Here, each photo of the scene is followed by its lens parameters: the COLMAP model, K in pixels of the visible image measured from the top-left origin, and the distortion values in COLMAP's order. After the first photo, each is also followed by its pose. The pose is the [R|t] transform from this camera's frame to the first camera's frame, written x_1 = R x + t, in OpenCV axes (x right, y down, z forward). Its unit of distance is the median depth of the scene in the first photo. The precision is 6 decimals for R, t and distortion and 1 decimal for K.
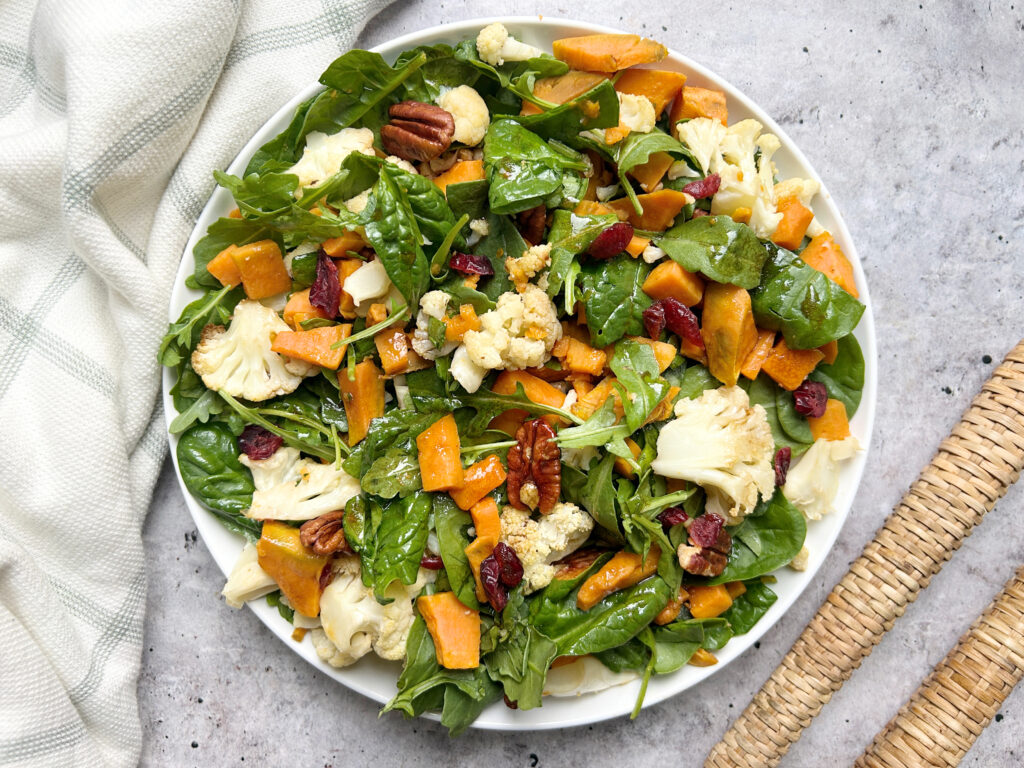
lens RADIAL K [[776.4, 0, 508.1], [0, 776.4, 381.9], [0, 0, 1]] dist [0.009324, -0.045563]
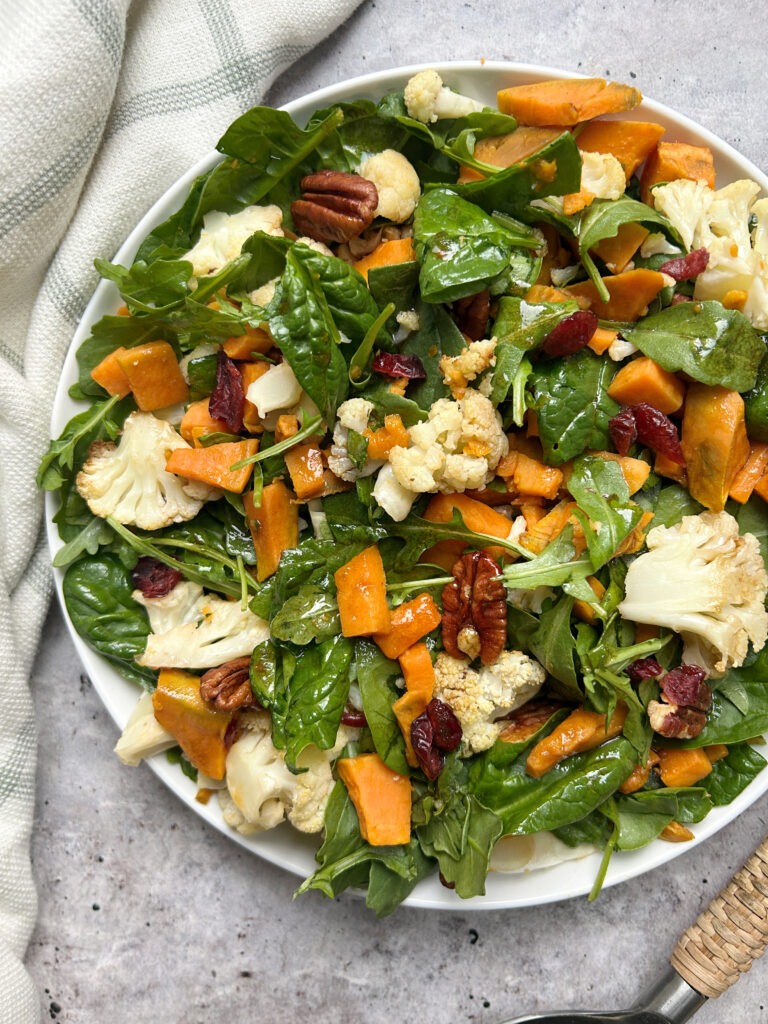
lens RADIAL K [[776.4, 0, 391.6], [0, 776.4, 515.9], [0, 0, 1]] dist [0.009324, -0.045563]
pose [[0.997804, -0.001857, -0.066208, -0.000236], [0.004139, 0.999401, 0.034352, -0.019329], [0.066105, -0.034551, 0.997214, 0.162534]]
